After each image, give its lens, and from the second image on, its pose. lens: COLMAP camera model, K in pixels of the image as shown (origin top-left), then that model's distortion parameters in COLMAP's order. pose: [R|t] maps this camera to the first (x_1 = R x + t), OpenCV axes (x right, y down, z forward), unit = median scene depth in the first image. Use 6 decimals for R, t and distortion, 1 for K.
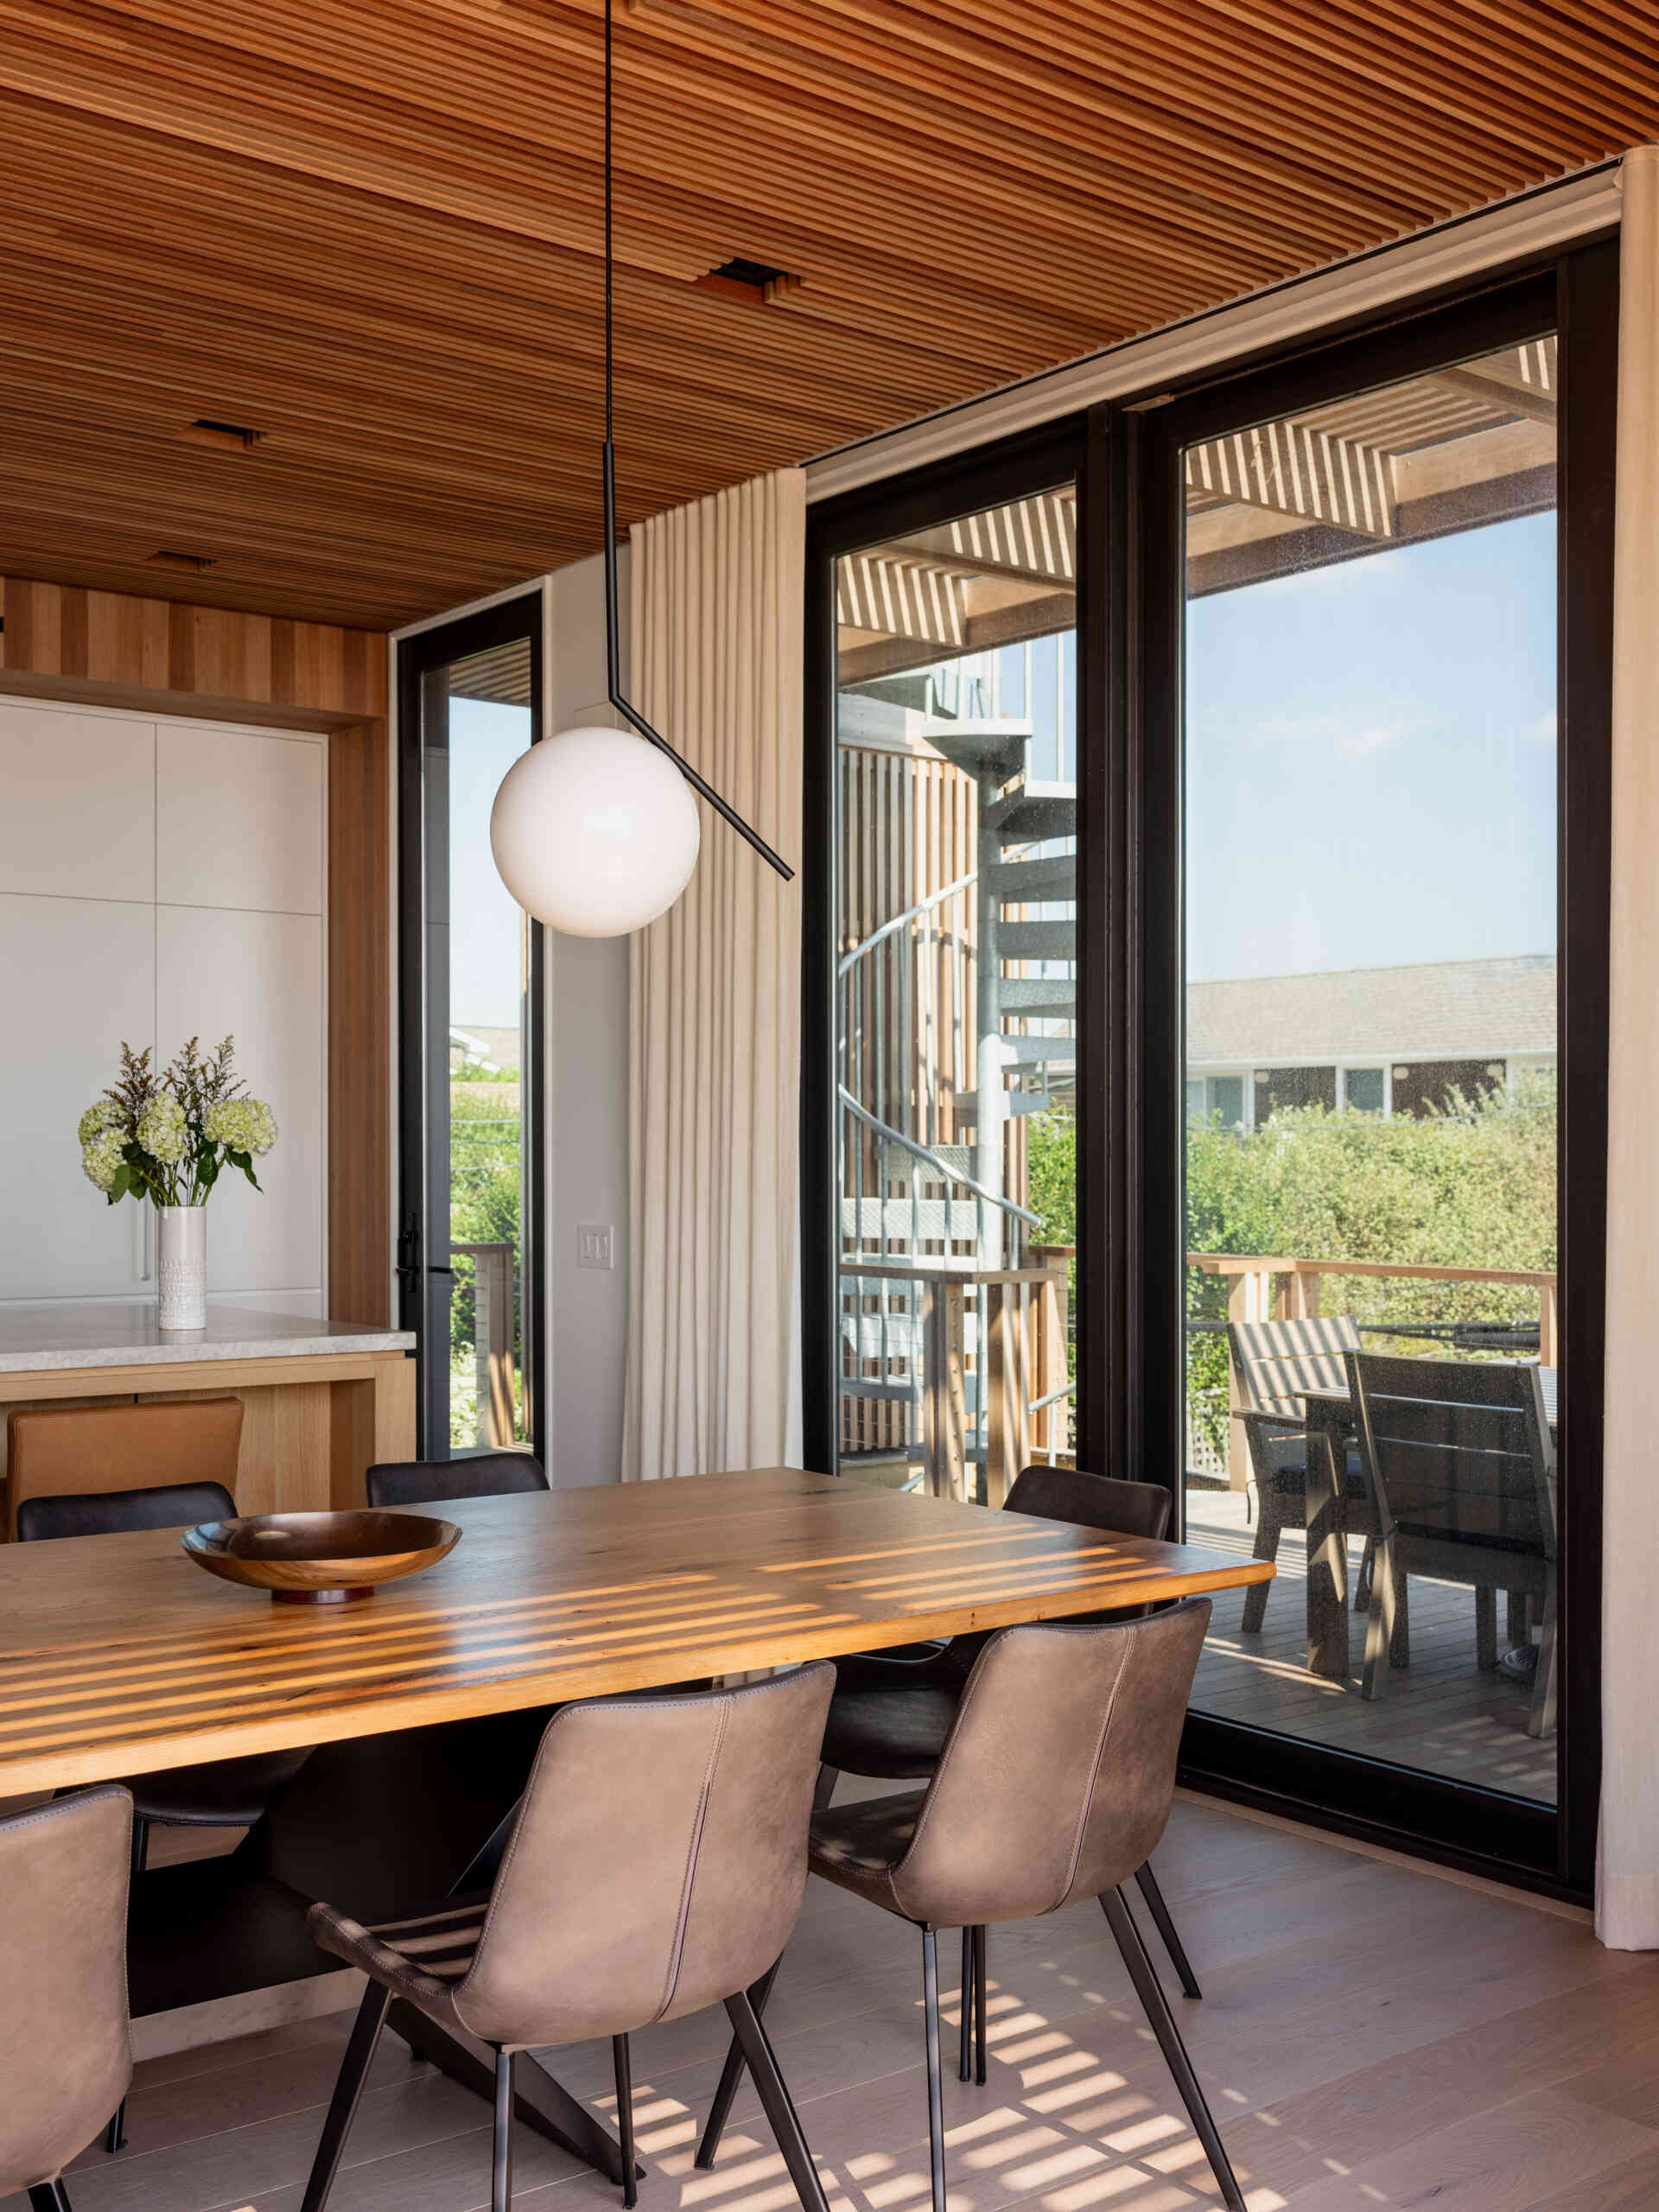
lens RADIAL K [[2316.3, 0, 797.7], [0, 2316.3, 1114.9], [0, 0, 1]] dist [0.035137, 0.046600]
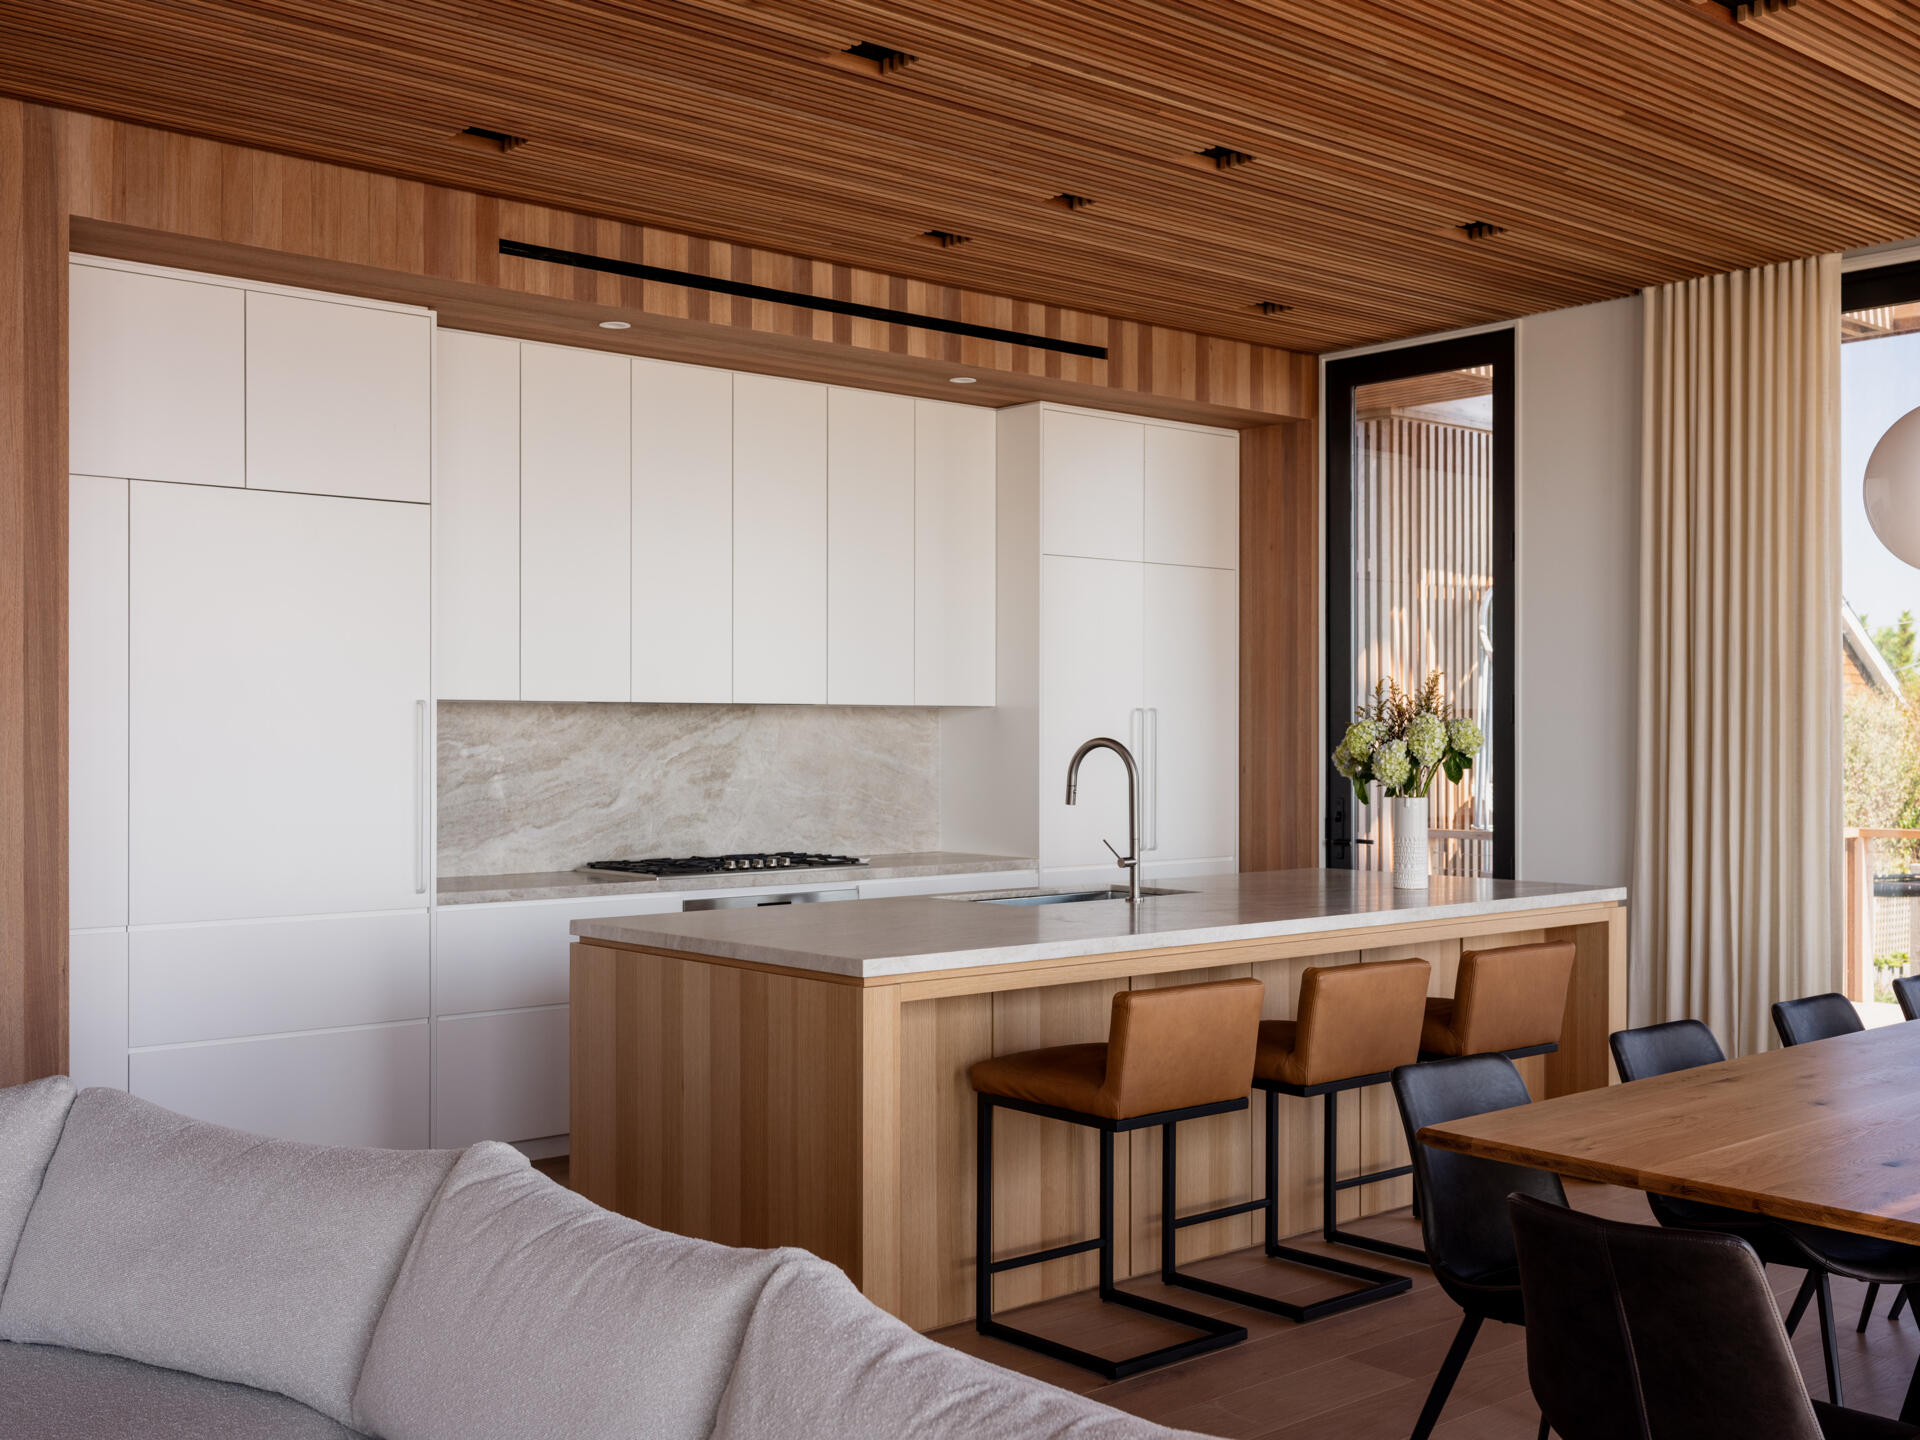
lens RADIAL K [[1970.1, 0, 960.0], [0, 1970.1, 720.0], [0, 0, 1]] dist [-0.002141, 0.011906]
pose [[0.998238, -0.003366, 0.059243, -0.485798], [0.002945, 0.999970, 0.007189, -0.011521], [-0.059266, -0.007002, 0.998218, -0.106738]]
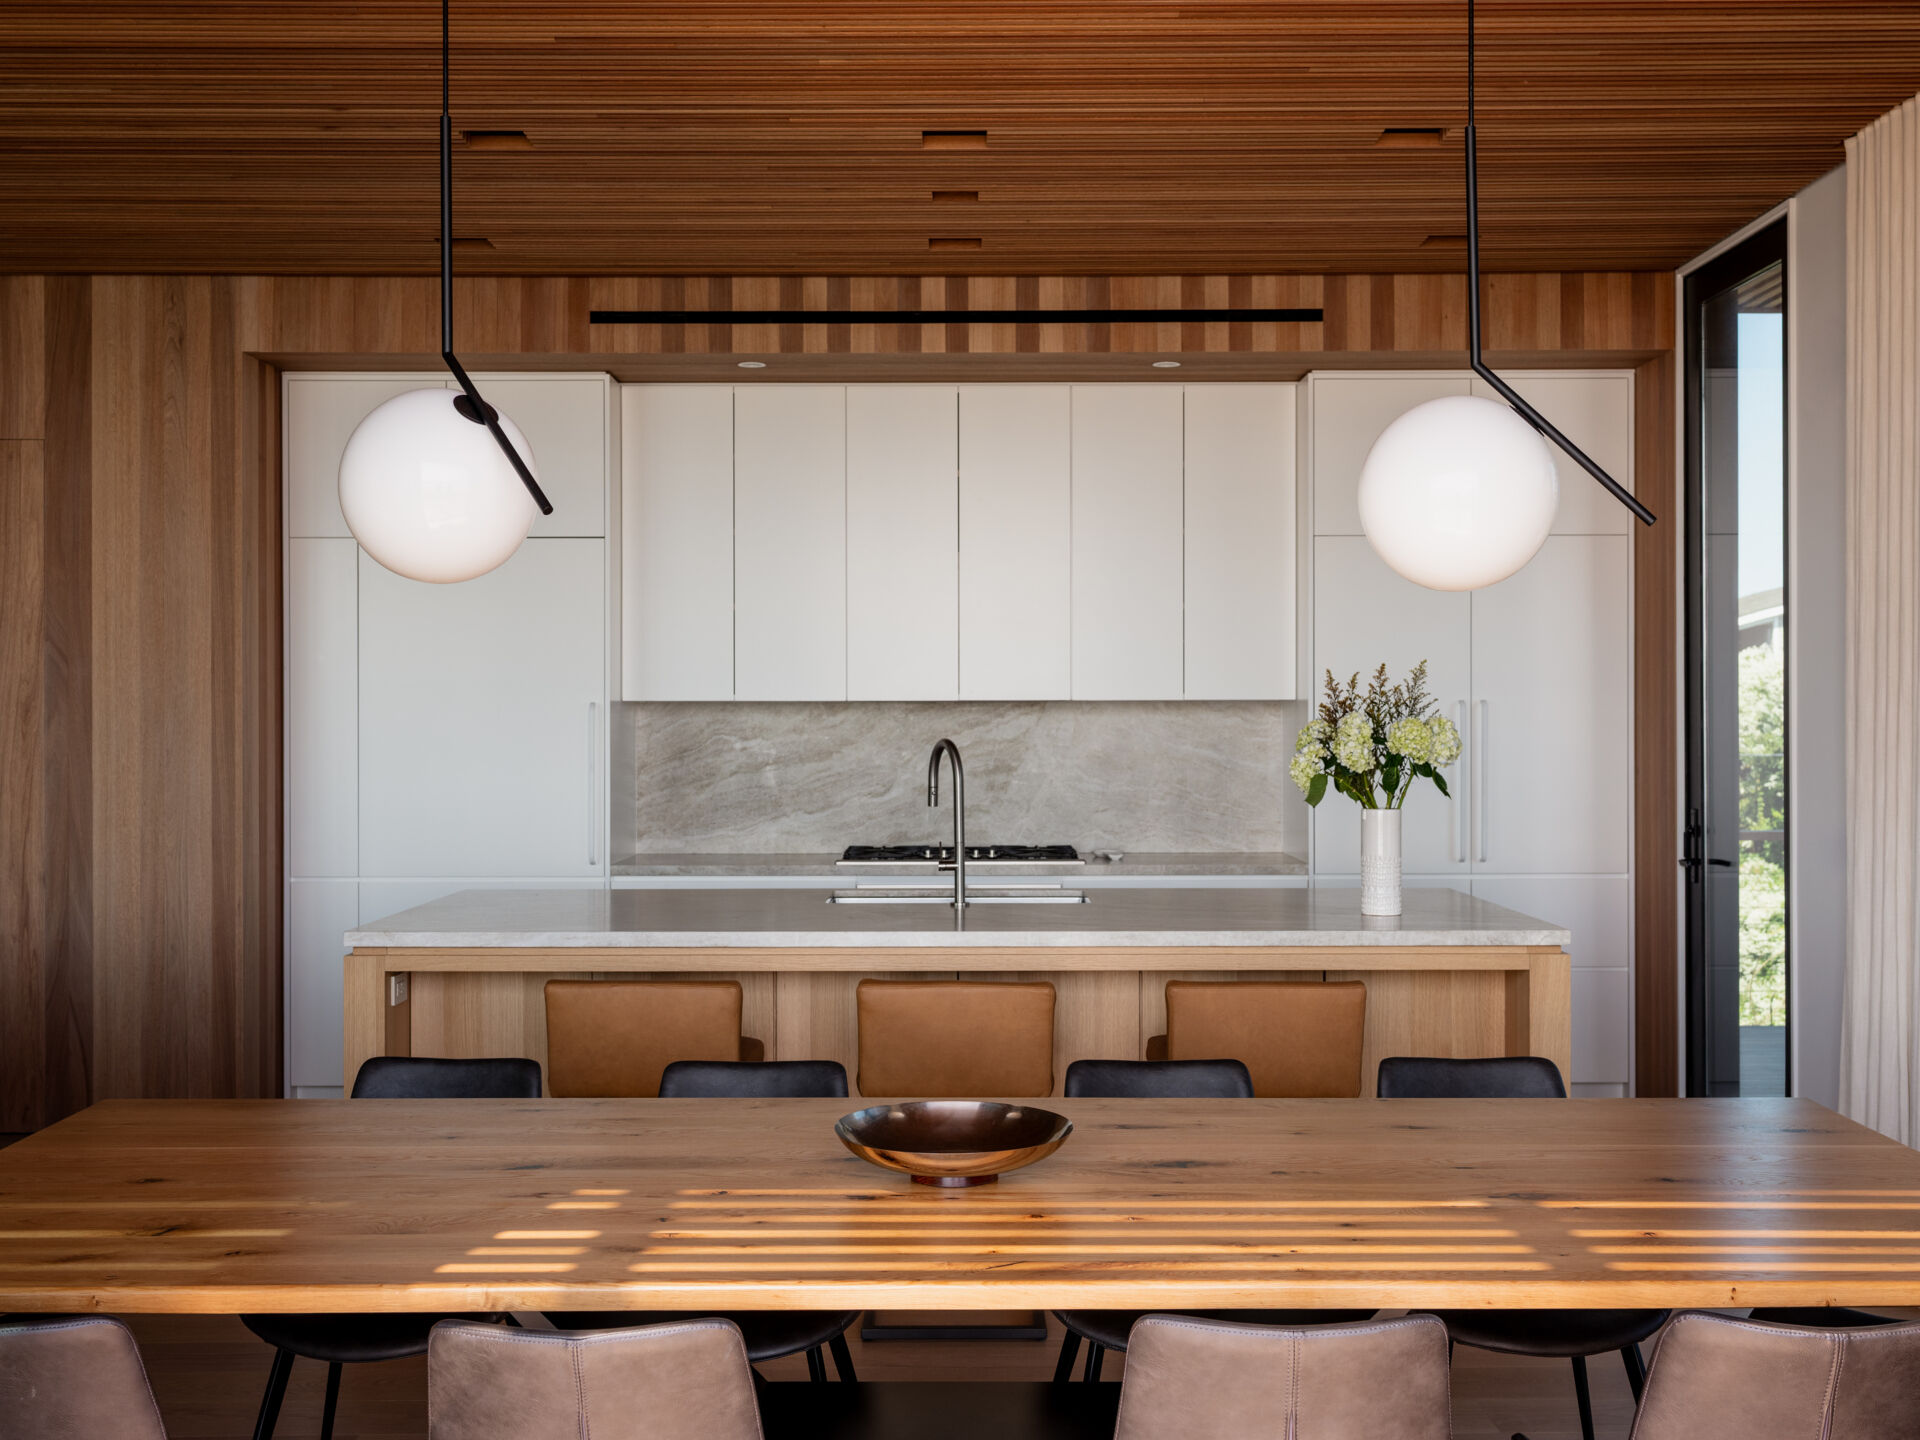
lens RADIAL K [[2001.2, 0, 960.0], [0, 2001.2, 720.0], [0, 0, 1]] dist [0.005236, -0.006616]
pose [[0.789849, -0.003366, -0.613293, 0.143315], [0.013065, 0.999850, 0.011339, -0.015125], [0.613163, -0.016968, 0.789774, 0.064382]]
